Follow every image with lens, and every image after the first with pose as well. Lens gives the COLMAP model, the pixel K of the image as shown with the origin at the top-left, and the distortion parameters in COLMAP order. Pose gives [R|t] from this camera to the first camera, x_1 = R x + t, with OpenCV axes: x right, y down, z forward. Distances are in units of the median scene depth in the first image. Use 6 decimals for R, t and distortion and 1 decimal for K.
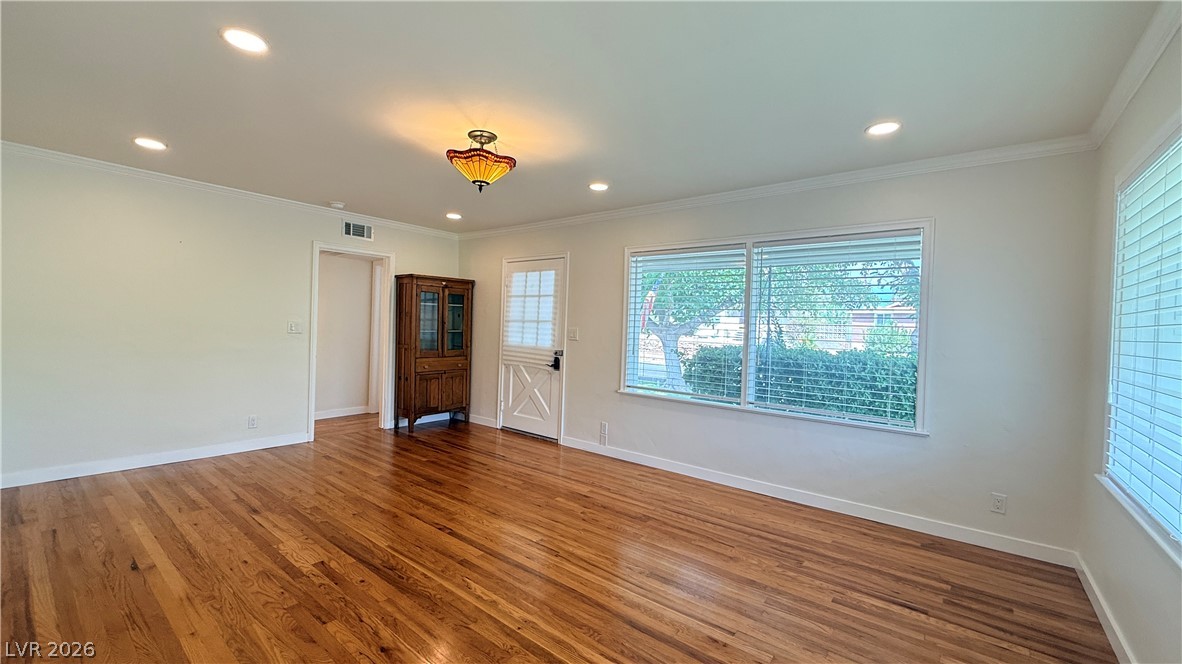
lens RADIAL K [[471.3, 0, 588.0], [0, 471.3, 330.4], [0, 0, 1]] dist [0.000132, 0.000075]
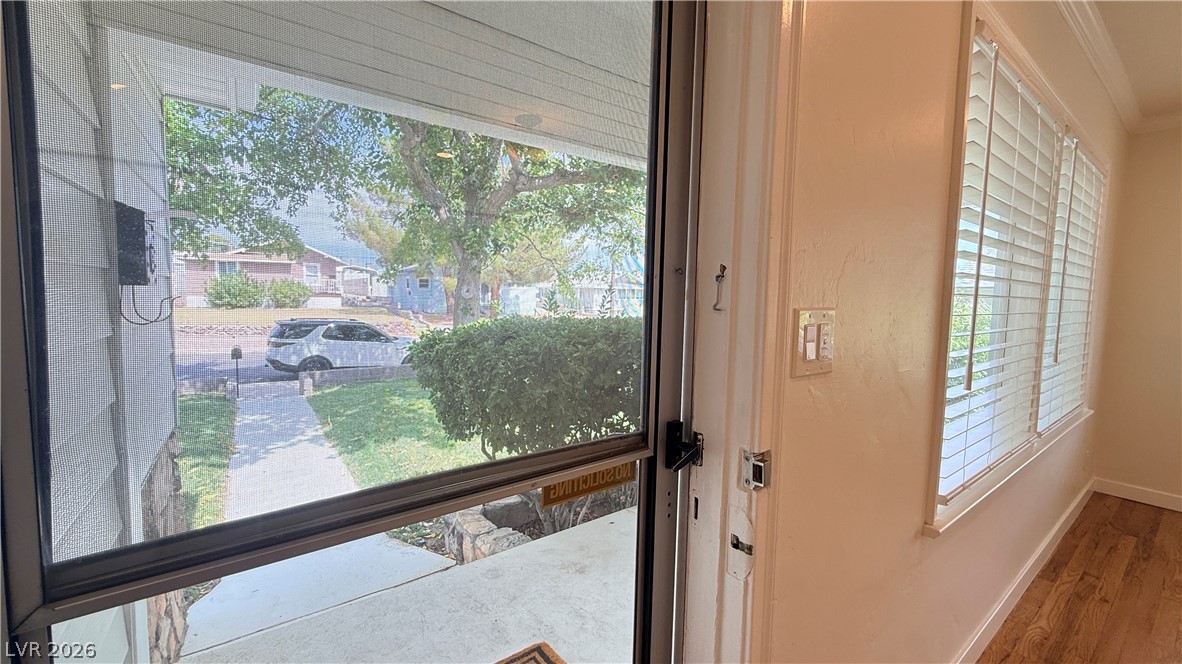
lens RADIAL K [[471.3, 0, 588.0], [0, 471.3, 330.4], [0, 0, 1]] dist [0.000132, 0.000075]
pose [[0.252507, -0.105686, 0.961806, -0.376289], [0.003272, 0.994105, 0.108376, -0.031036], [-0.967590, -0.024218, 0.251364, 1.794930]]
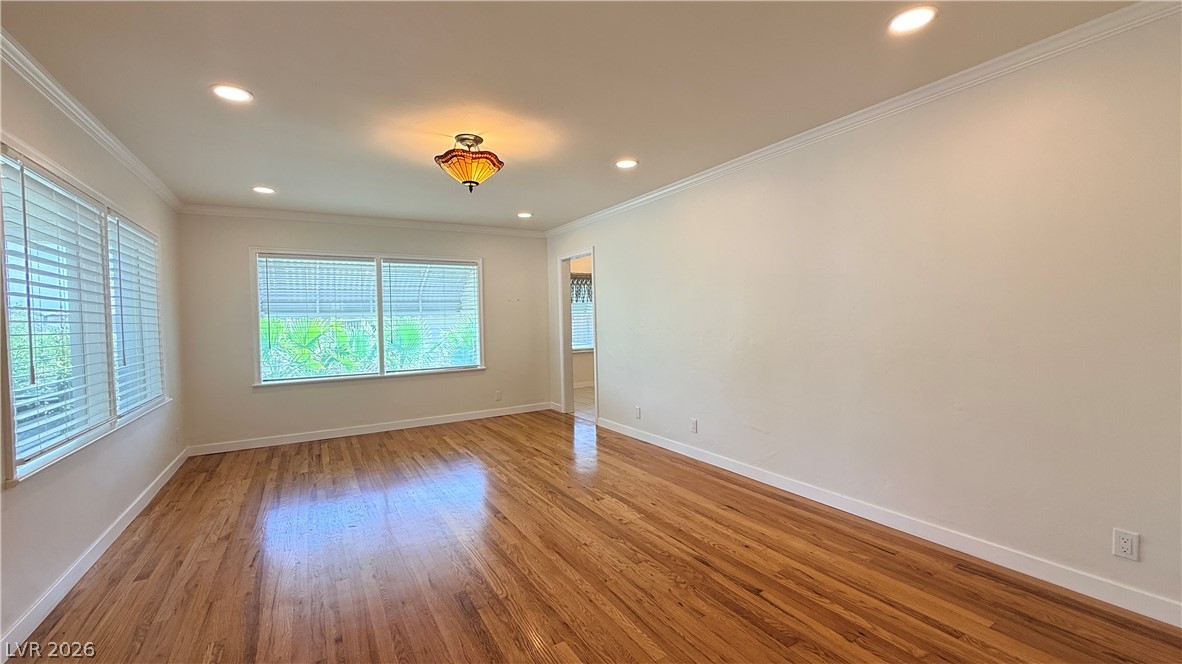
lens RADIAL K [[471.3, 0, 588.0], [0, 471.3, 330.4], [0, 0, 1]] dist [0.000132, 0.000075]
pose [[-0.936029, -0.019834, 0.351364, -0.849277], [-0.004470, 0.999000, 0.044483, -0.033791], [-0.351895, 0.040066, -0.935182, 1.906923]]
